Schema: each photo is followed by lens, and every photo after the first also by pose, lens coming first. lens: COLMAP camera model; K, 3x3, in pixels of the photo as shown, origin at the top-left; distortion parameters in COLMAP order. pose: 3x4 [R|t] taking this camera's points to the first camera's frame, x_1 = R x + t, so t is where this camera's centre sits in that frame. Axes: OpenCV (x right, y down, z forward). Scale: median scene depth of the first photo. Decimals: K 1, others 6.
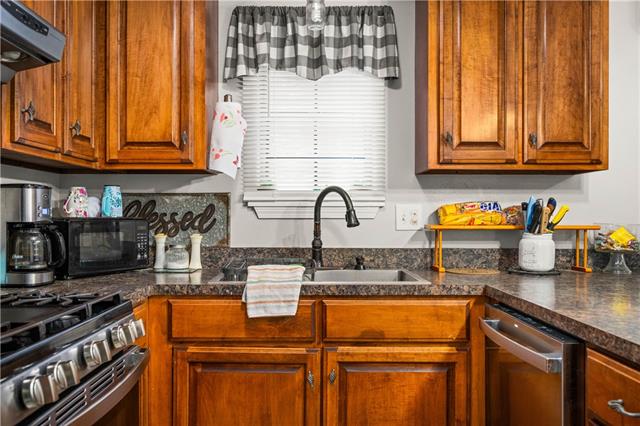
lens RADIAL K [[564.3, 0, 309.5], [0, 564.3, 213.9], [0, 0, 1]] dist [0.000462, 0.000348]
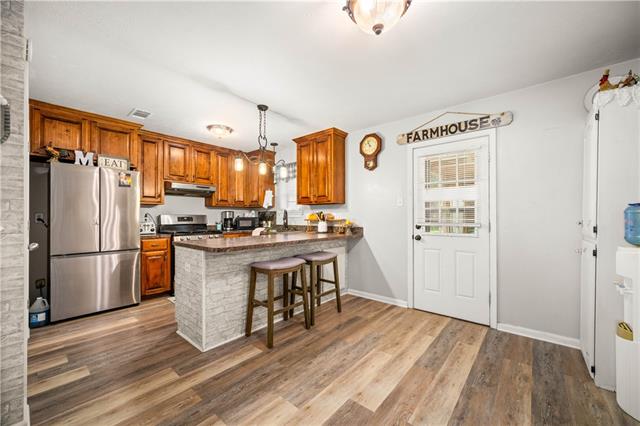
lens RADIAL K [[255.6, 0, 322.3], [0, 255.6, 215.0], [0, 0, 1]] dist [-0.000745, -0.000002]
pose [[0.764541, -0.010140, -0.644495, 1.399952], [0.009348, 0.999946, -0.004644, 0.001998], [0.644507, -0.002474, 0.764595, -0.216785]]
